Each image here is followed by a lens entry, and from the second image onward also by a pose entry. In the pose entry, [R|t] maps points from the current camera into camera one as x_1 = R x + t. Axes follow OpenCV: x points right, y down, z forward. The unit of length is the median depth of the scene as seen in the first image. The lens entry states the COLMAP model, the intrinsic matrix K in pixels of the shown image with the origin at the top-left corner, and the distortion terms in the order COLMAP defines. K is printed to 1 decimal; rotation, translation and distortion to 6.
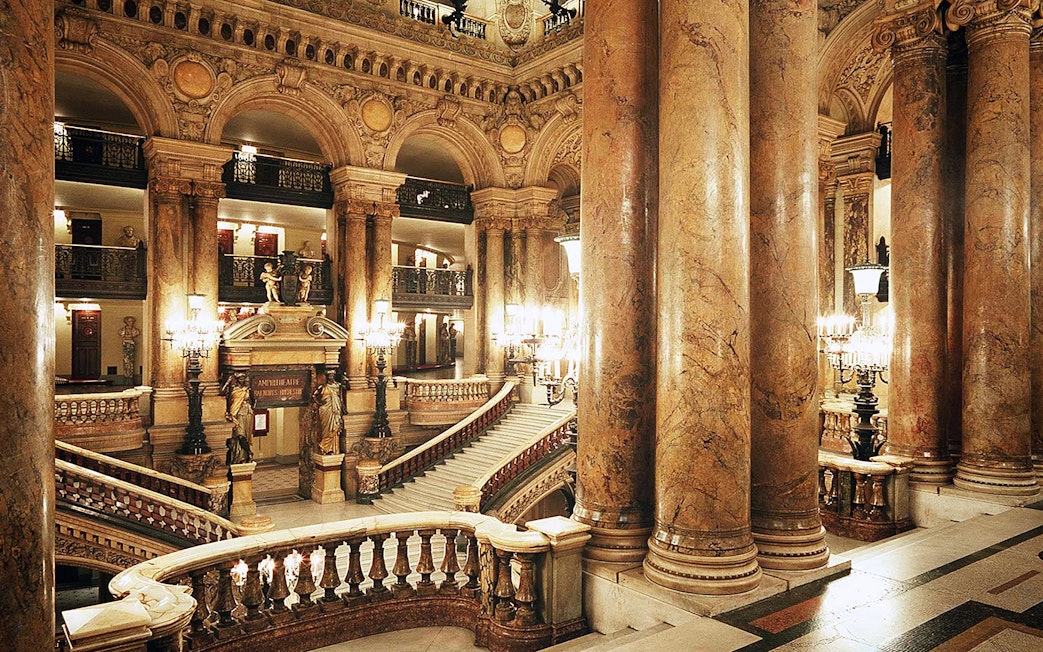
lens RADIAL K [[731.8, 0, 521.5], [0, 731.8, 326.0], [0, 0, 1]] dist [0.002780, 0.003821]
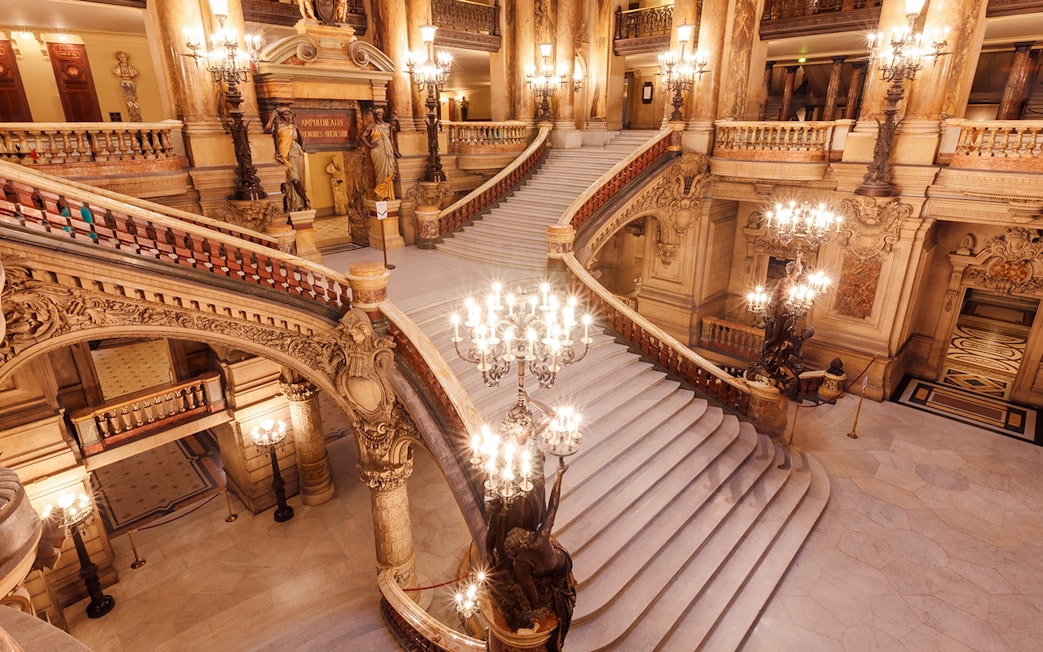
lens RADIAL K [[529.6, 0, 520.2], [0, 529.6, 297.4], [0, 0, 1]] dist [-0.000041, -0.000715]
pose [[0.988308, -0.057349, 0.141274, -0.193008], [0.008755, 0.946384, 0.322924, 0.071867], [-0.152219, -0.317911, 0.935821, 0.275781]]
